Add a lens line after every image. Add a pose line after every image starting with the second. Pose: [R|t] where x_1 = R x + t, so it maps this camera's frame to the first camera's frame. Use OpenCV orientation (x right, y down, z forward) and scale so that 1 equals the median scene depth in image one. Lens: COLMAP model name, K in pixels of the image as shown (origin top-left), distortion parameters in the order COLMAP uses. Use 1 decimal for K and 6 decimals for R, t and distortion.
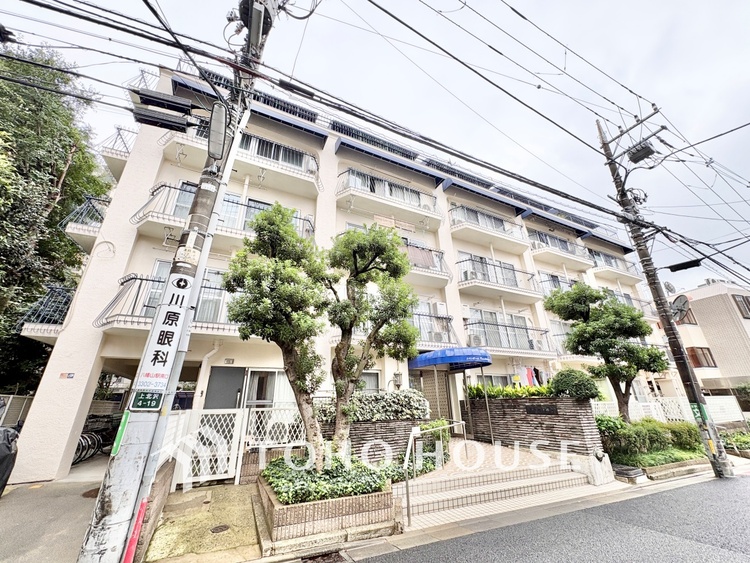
lens RADIAL K [[298.8, 0, 375.9], [0, 298.8, 282.5], [0, 0, 1]] dist [-0.000699, -0.000164]
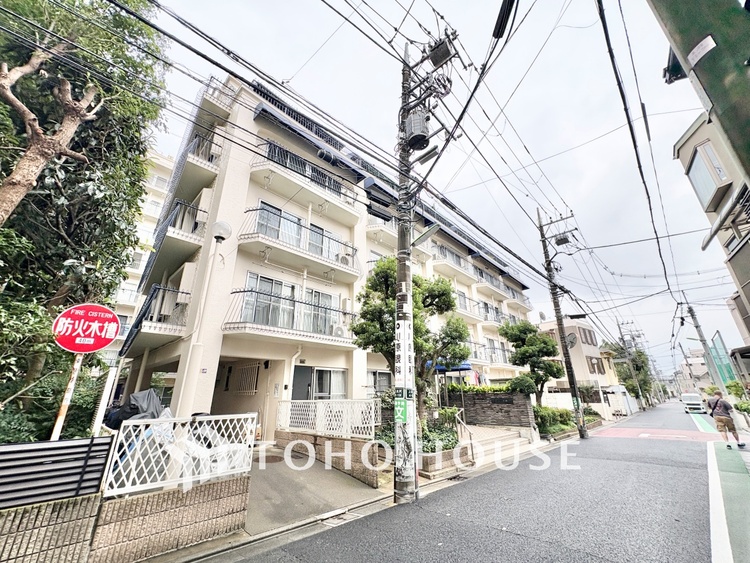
lens RADIAL K [[298.8, 0, 375.9], [0, 298.8, 282.5], [0, 0, 1]] dist [-0.000699, -0.000164]
pose [[0.940991, 0.126836, 0.313765, -0.539105], [-0.134295, 0.990939, 0.002179, -0.088874], [-0.310645, -0.044188, 0.949498, -0.218798]]
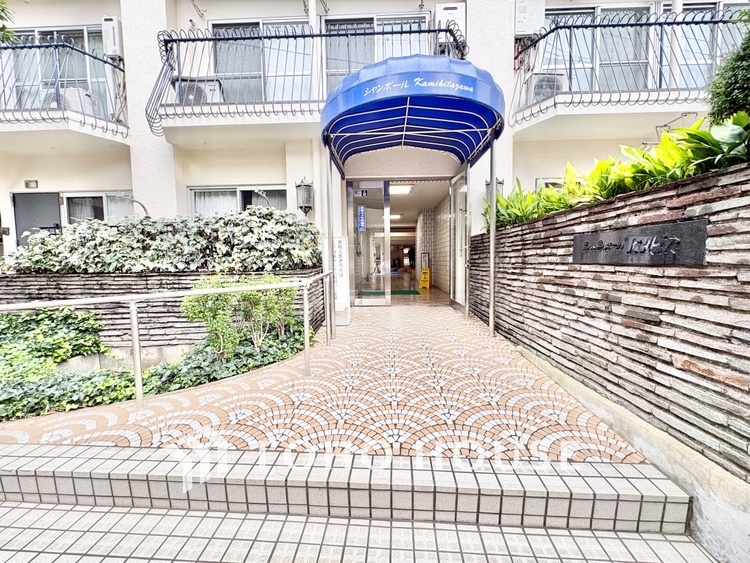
lens RADIAL K [[298.8, 0, 375.9], [0, 298.8, 282.5], [0, 0, 1]] dist [-0.000699, -0.000164]
pose [[0.883391, 0.039713, -0.466950, 0.412354], [0.175510, 0.895850, 0.408227, 0.272873], [0.434529, -0.442579, 0.784416, 0.610497]]
